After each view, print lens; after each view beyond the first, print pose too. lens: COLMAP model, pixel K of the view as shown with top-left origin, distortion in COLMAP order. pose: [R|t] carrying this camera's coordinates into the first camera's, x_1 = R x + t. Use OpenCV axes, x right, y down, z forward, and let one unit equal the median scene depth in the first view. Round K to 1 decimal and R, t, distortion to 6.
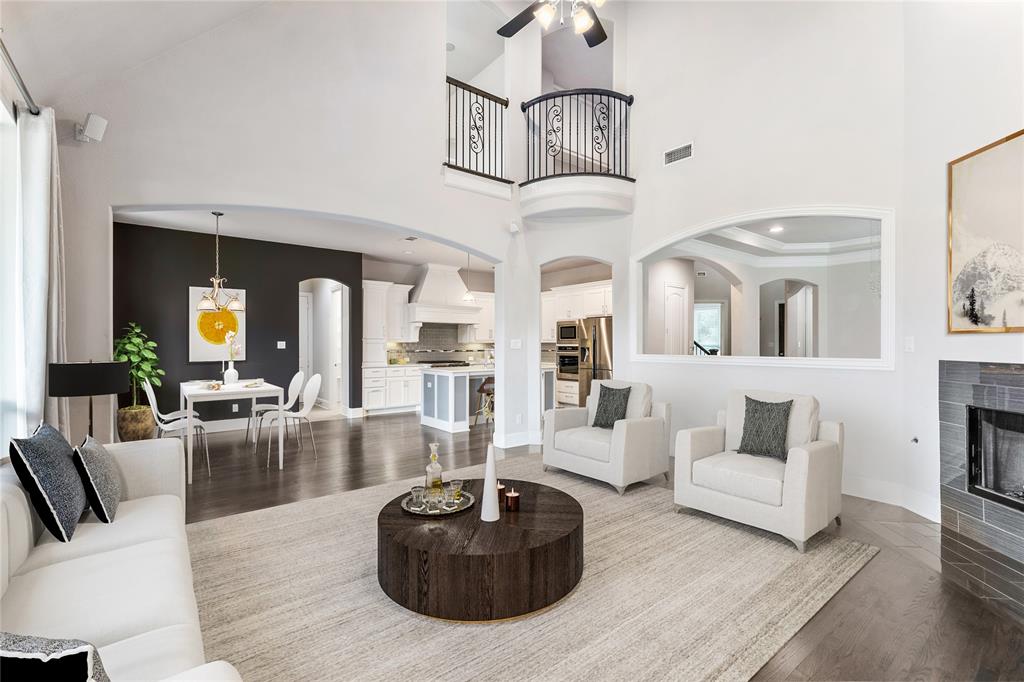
lens RADIAL K [[459.8, 0, 512.8], [0, 459.8, 341.1], [0, 0, 1]] dist [0.004176, -0.000864]
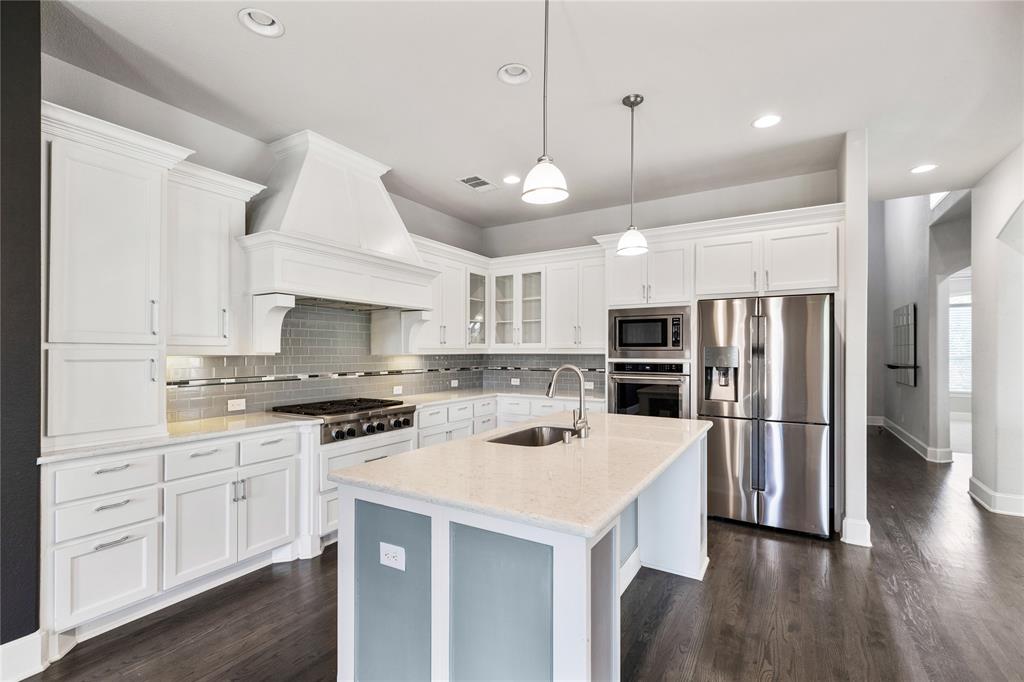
lens RADIAL K [[459.8, 0, 512.8], [0, 459.8, 347.9], [0, 0, 1]] dist [0.004176, -0.000864]
pose [[0.934244, 0.003051, 0.356622, -0.165926], [-0.002864, 0.999995, -0.001052, -0.002626], [-0.356624, -0.000039, 0.934248, 0.623305]]
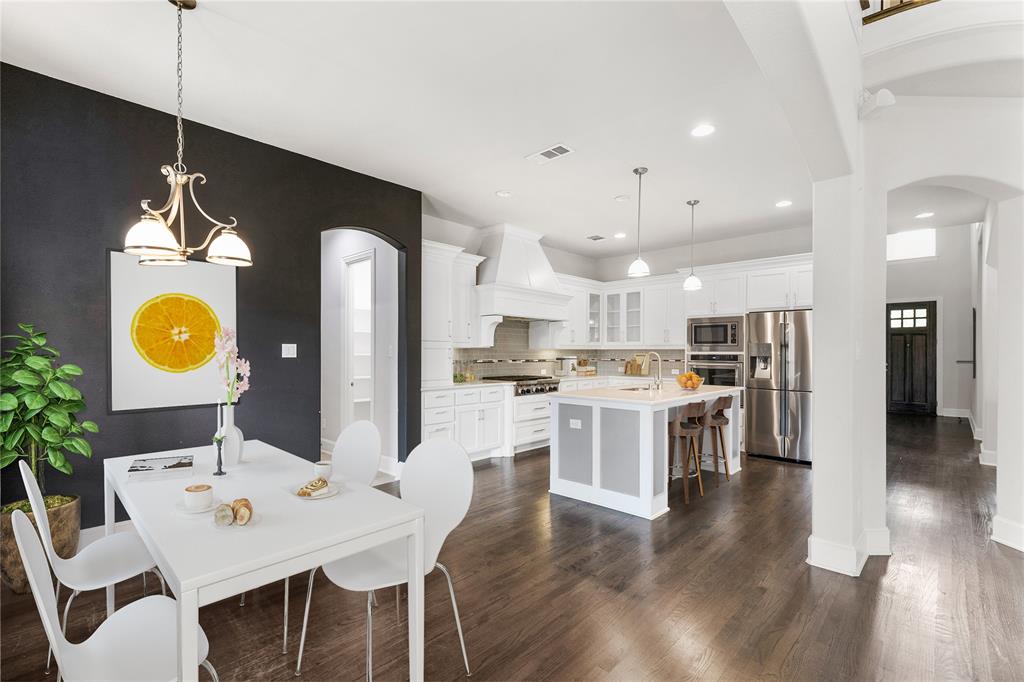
lens RADIAL K [[459.8, 0, 511.5], [0, 459.8, 351.4], [0, 0, 1]] dist [0.004176, -0.000864]
pose [[0.989458, 0.003833, 0.144769, -0.271653], [-0.004919, 0.999962, 0.007139, 0.003437], [-0.144737, -0.007776, 0.989440, 0.373426]]
